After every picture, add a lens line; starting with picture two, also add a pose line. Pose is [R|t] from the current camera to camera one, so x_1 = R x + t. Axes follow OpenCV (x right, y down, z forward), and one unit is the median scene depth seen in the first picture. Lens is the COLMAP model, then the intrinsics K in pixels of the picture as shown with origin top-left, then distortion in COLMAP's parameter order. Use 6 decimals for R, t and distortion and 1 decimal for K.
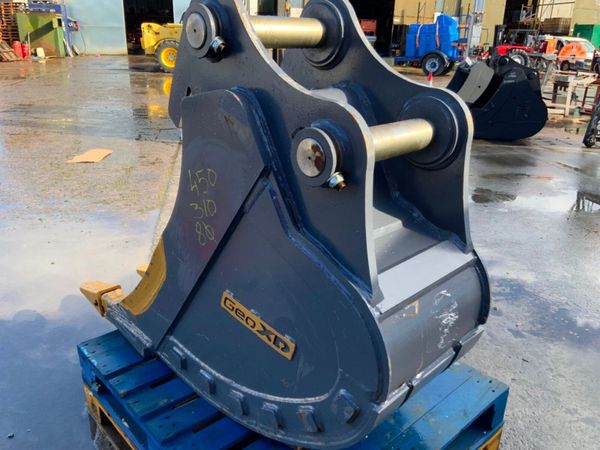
lens RADIAL K [[493.3, 0, 295.6], [0, 493.3, 223.4], [0, 0, 1]] dist [0.045146, -0.103713]
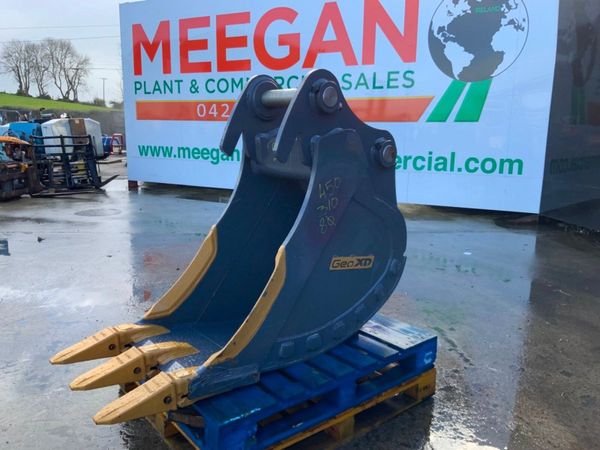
lens RADIAL K [[493.3, 0, 295.6], [0, 493.3, 223.4], [0, 0, 1]] dist [0.045146, -0.103713]
pose [[0.077178, -0.209287, 0.974804, -1.728386], [0.335414, 0.926182, 0.172293, -0.283435], [-0.938904, 0.313666, 0.141679, 0.895887]]
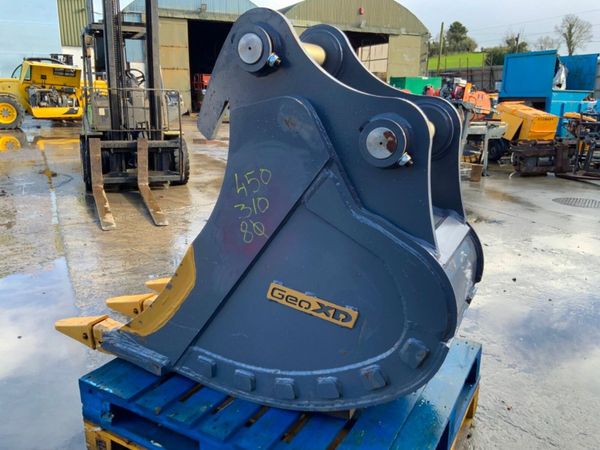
lens RADIAL K [[493.3, 0, 295.6], [0, 493.3, 223.4], [0, 0, 1]] dist [0.045146, -0.103713]
pose [[0.952936, -0.088102, 0.290089, -0.418904], [0.116534, 0.989778, -0.082210, 0.108375], [-0.279881, 0.112147, 0.953462, -0.076515]]
